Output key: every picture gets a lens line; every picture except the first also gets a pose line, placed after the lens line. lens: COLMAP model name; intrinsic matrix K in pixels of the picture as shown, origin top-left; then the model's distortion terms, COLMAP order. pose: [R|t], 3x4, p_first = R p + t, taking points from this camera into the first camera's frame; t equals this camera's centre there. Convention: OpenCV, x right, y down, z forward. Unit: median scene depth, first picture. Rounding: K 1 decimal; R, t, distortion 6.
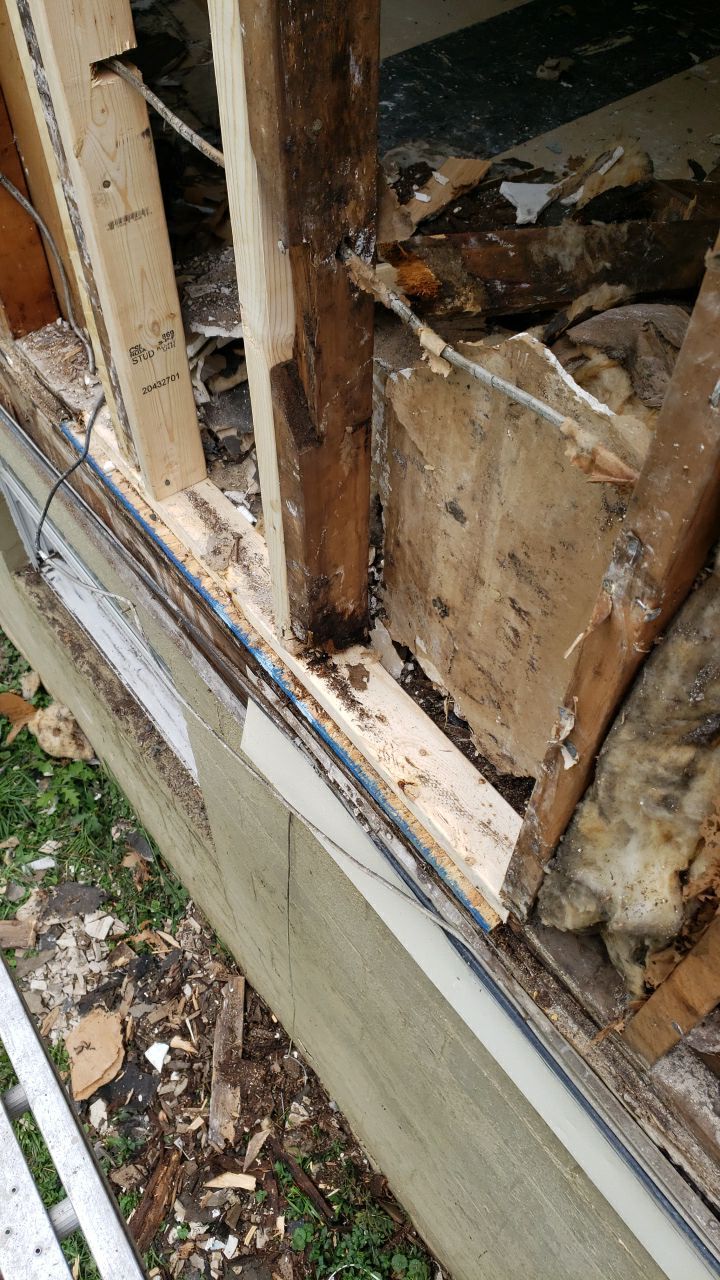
lens RADIAL K [[994.2, 0, 361.1], [0, 994.2, 668.3], [0, 0, 1]] dist [0.098151, -0.178031]
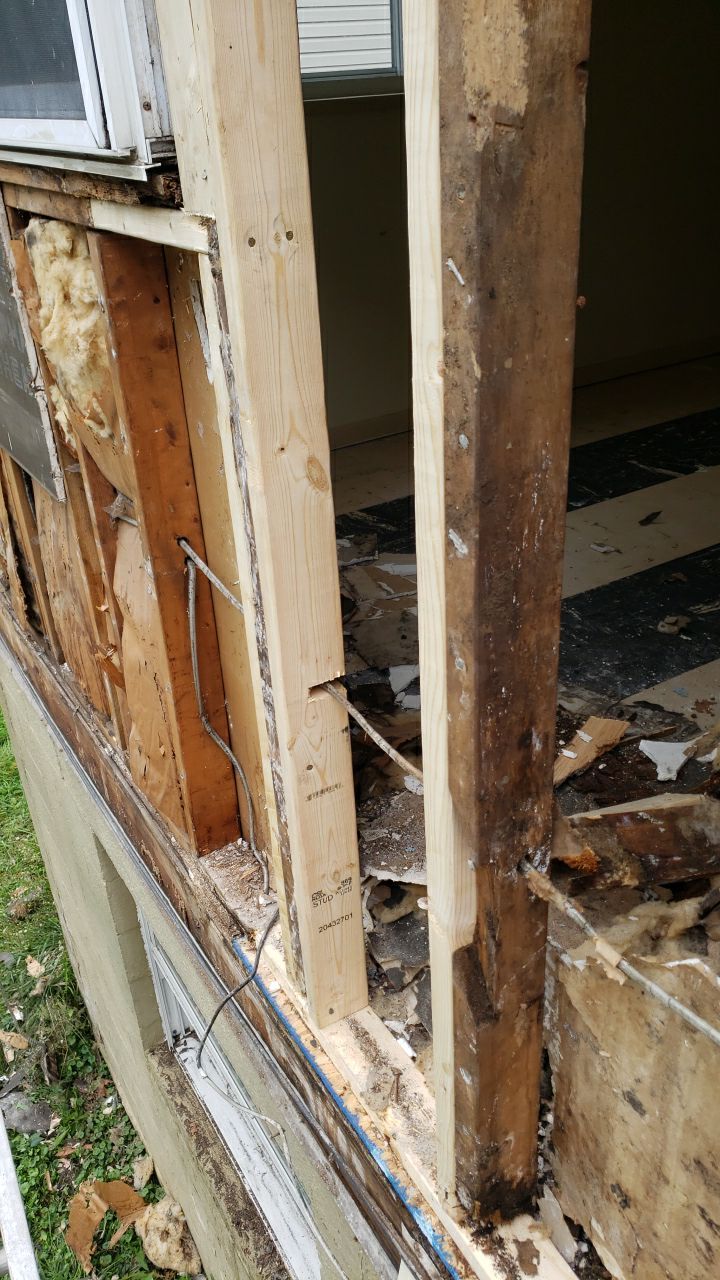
lens RADIAL K [[997.2, 0, 360.0], [0, 997.2, 640.0], [0, 0, 1]] dist [-0.015717, 0.003008]
pose [[0.991370, -0.004936, -0.131000, -0.032400], [-0.055994, 0.887606, -0.457188, -0.067718], [0.118533, 0.460578, 0.879669, -0.093624]]
